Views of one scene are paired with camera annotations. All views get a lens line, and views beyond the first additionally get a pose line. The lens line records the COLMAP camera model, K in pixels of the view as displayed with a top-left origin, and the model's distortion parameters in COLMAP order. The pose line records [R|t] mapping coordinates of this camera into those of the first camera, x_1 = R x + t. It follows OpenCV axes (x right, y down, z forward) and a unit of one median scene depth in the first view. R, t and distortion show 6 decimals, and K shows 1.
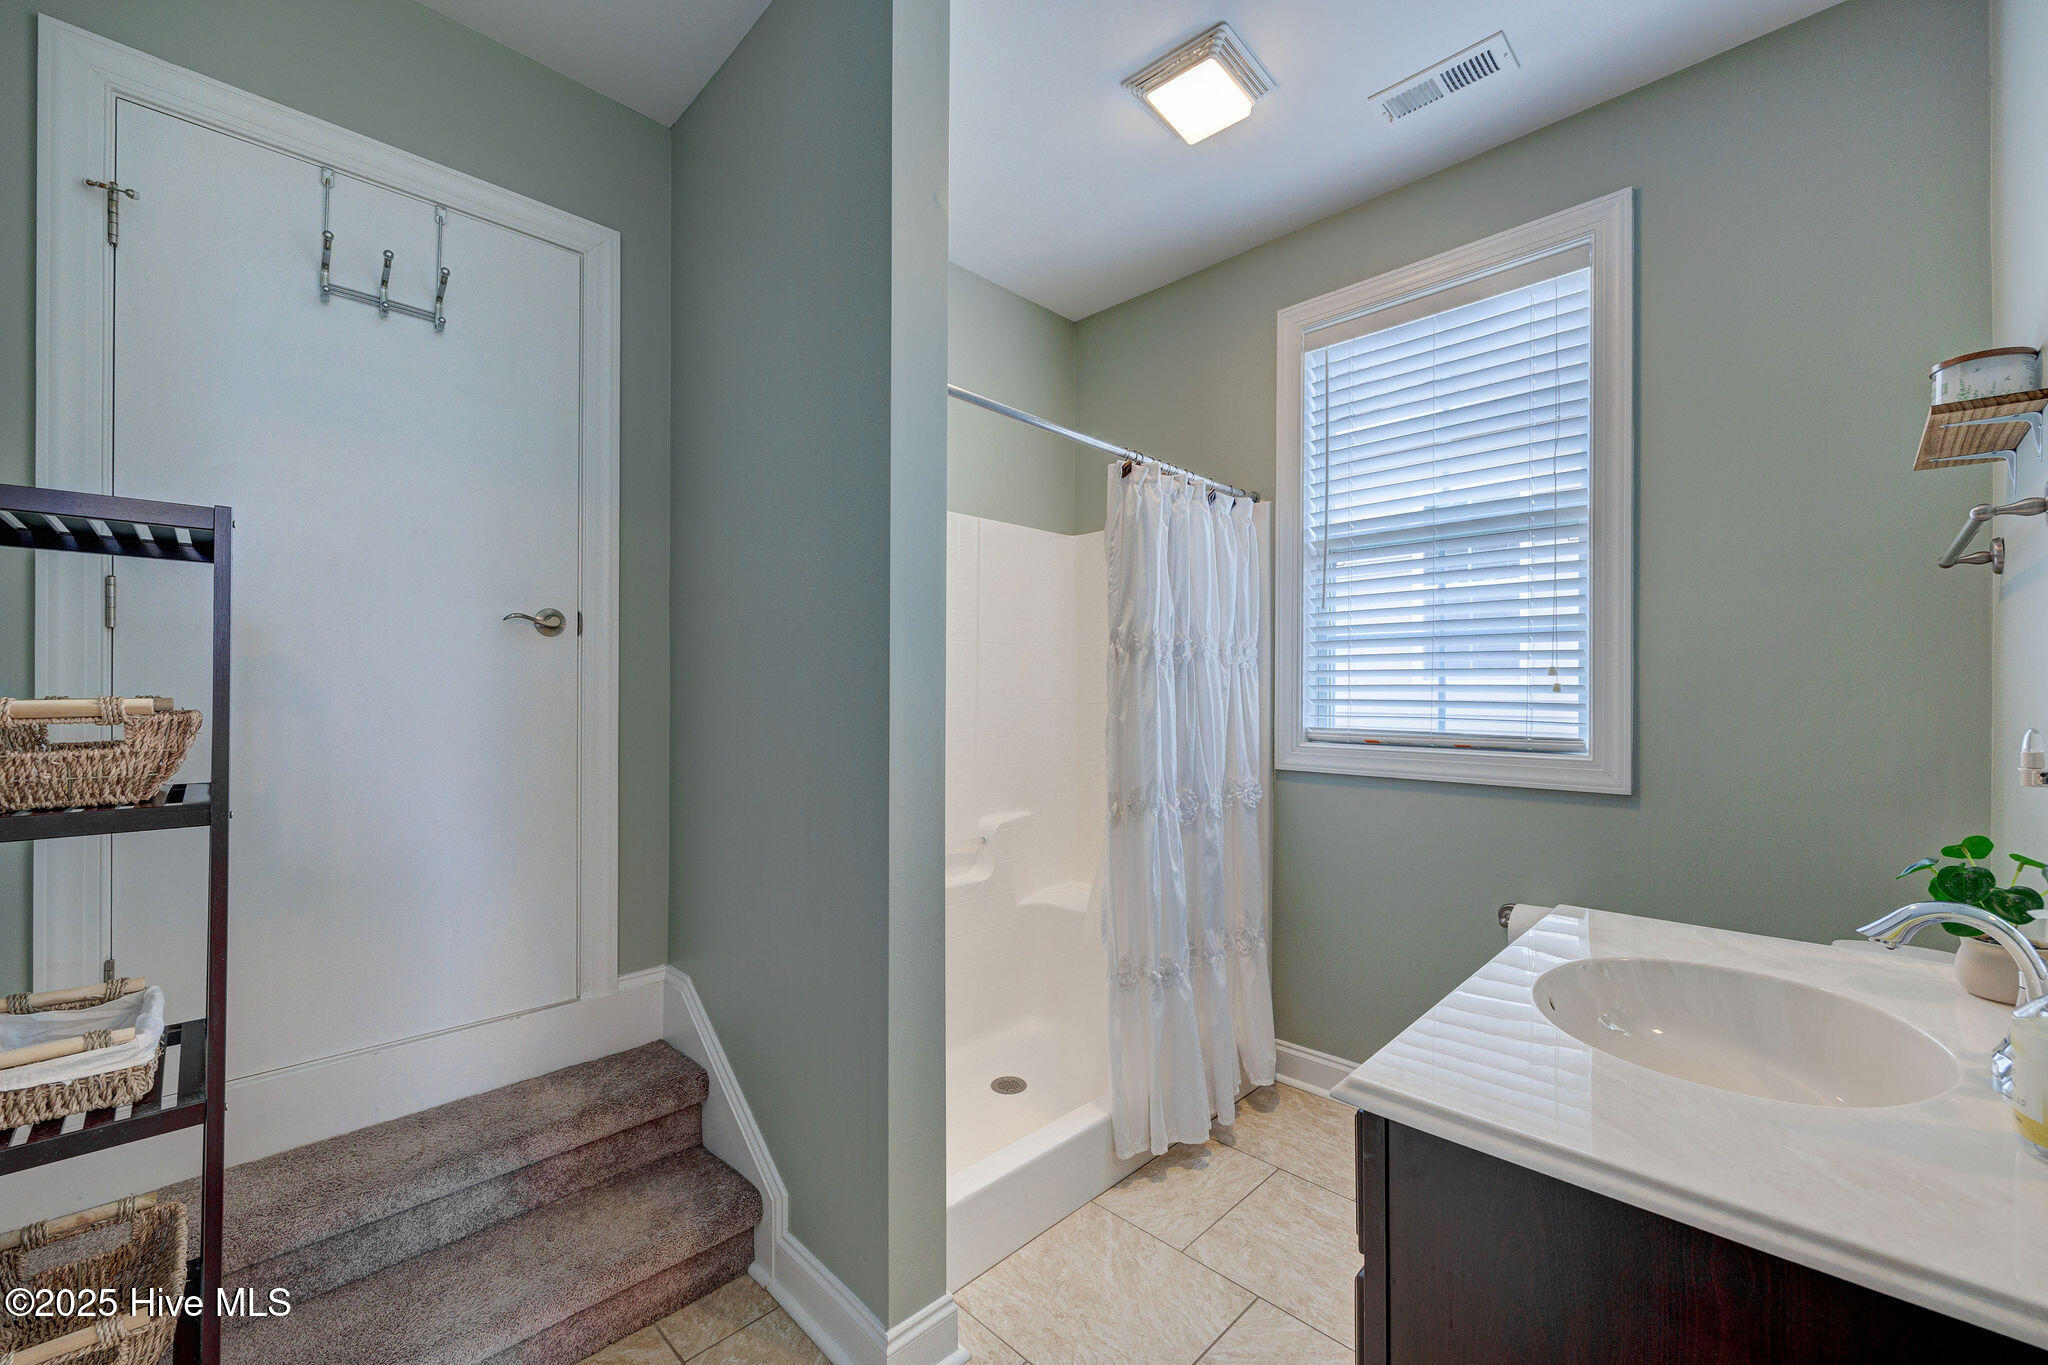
lens RADIAL K [[821.7, 0, 1040.2], [0, 821.7, 687.4], [0, 0, 1]] dist [-0.003051, -0.000845]
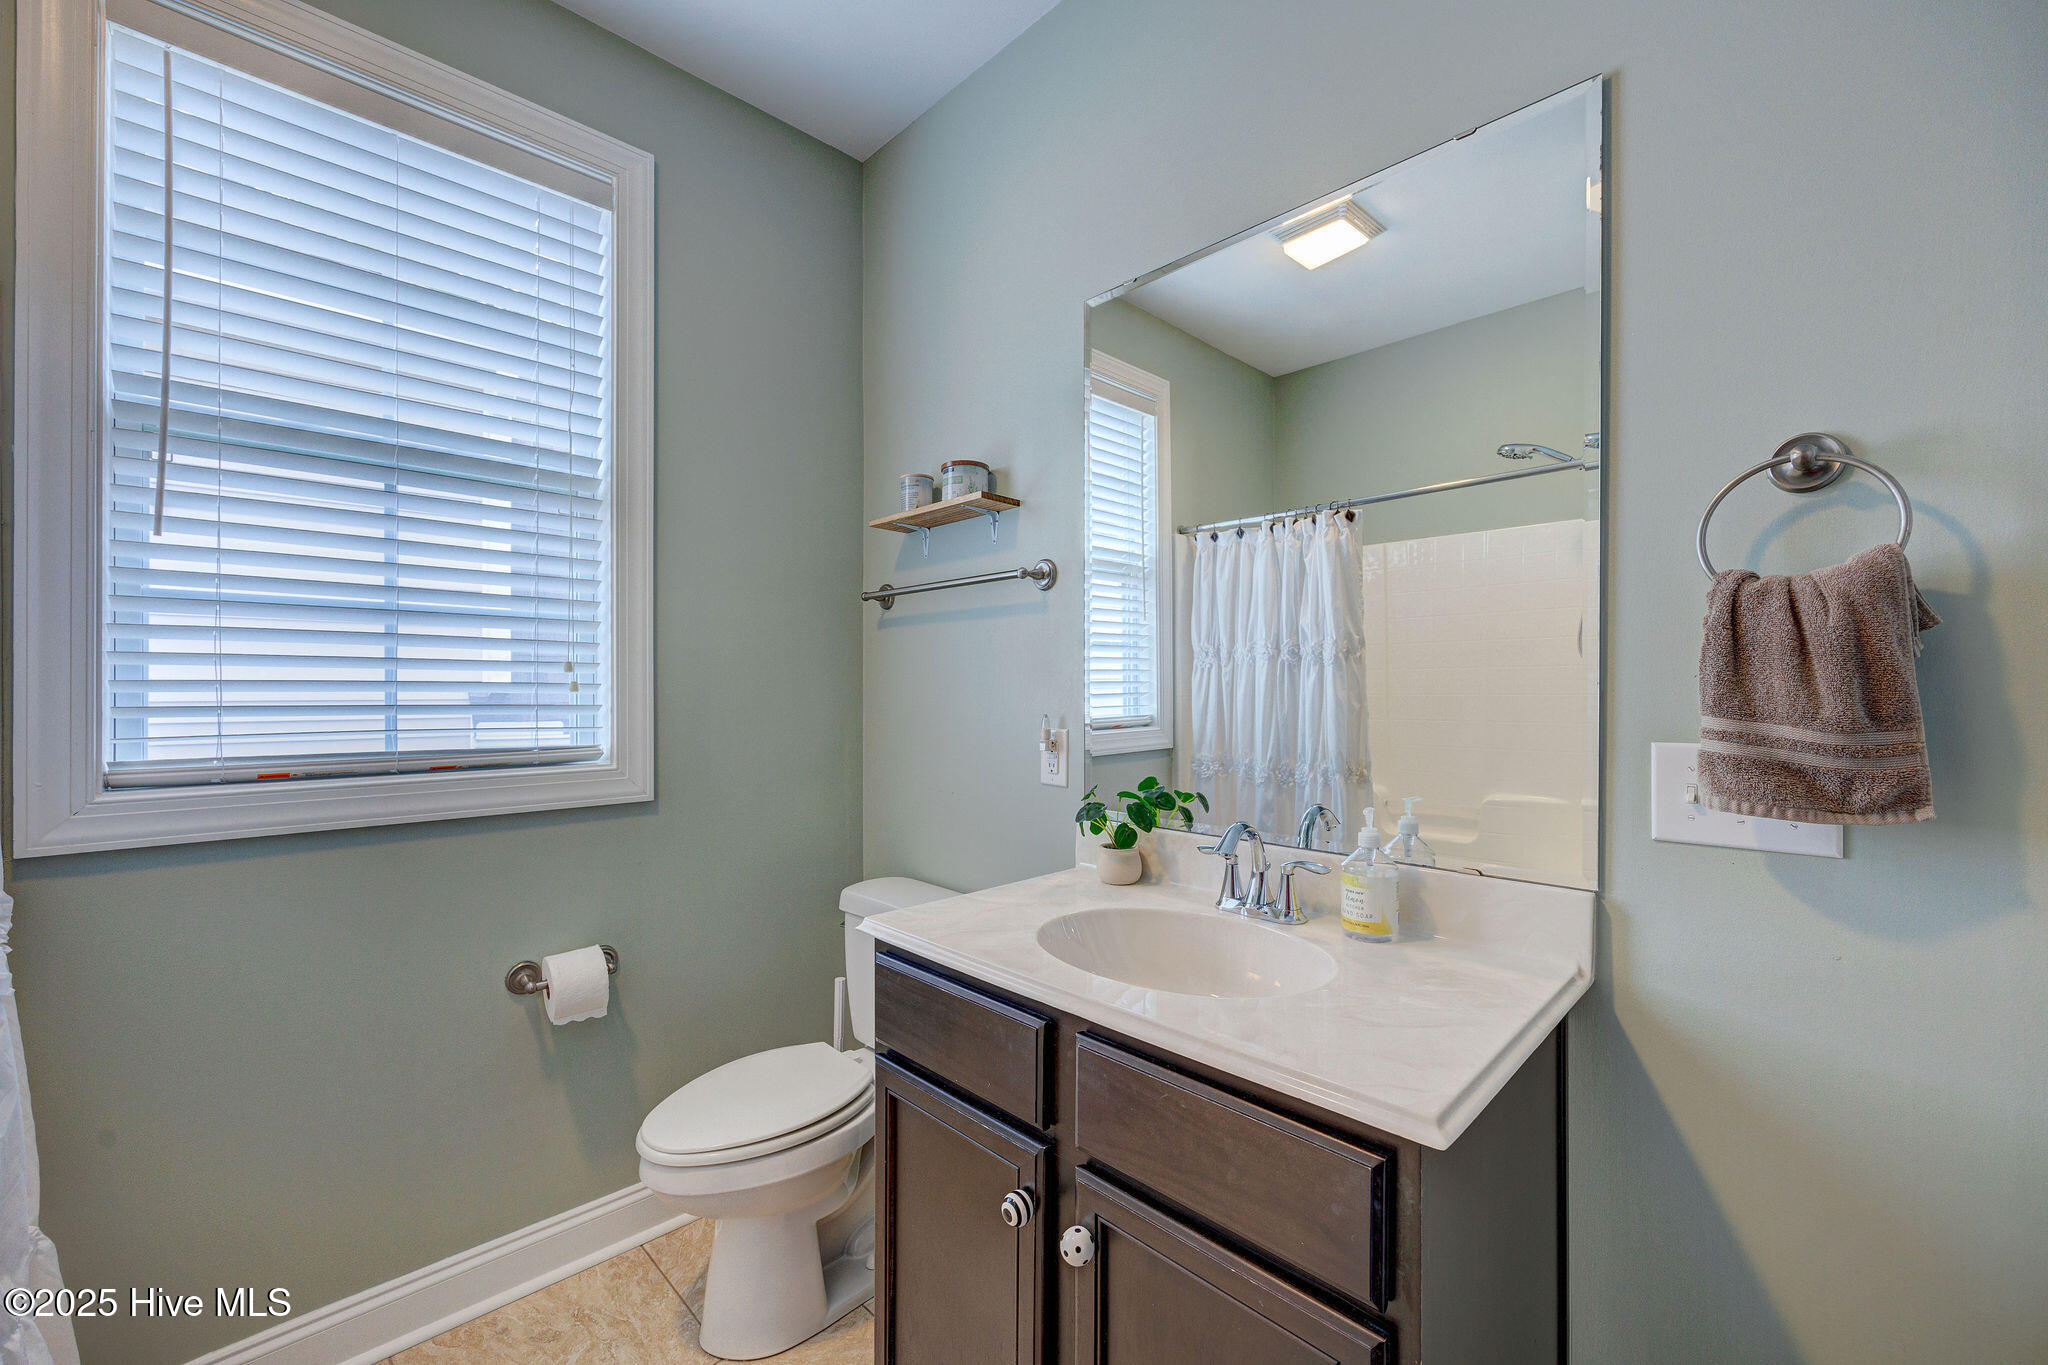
lens RADIAL K [[821.7, 0, 1039.9], [0, 821.7, 686.5], [0, 0, 1]] dist [-0.003051, -0.000845]
pose [[0.014227, -0.005255, 0.999885, -0.186925], [-0.011546, 0.999919, 0.005420, -0.008959], [-0.999832, -0.011622, 0.014165, 0.453988]]
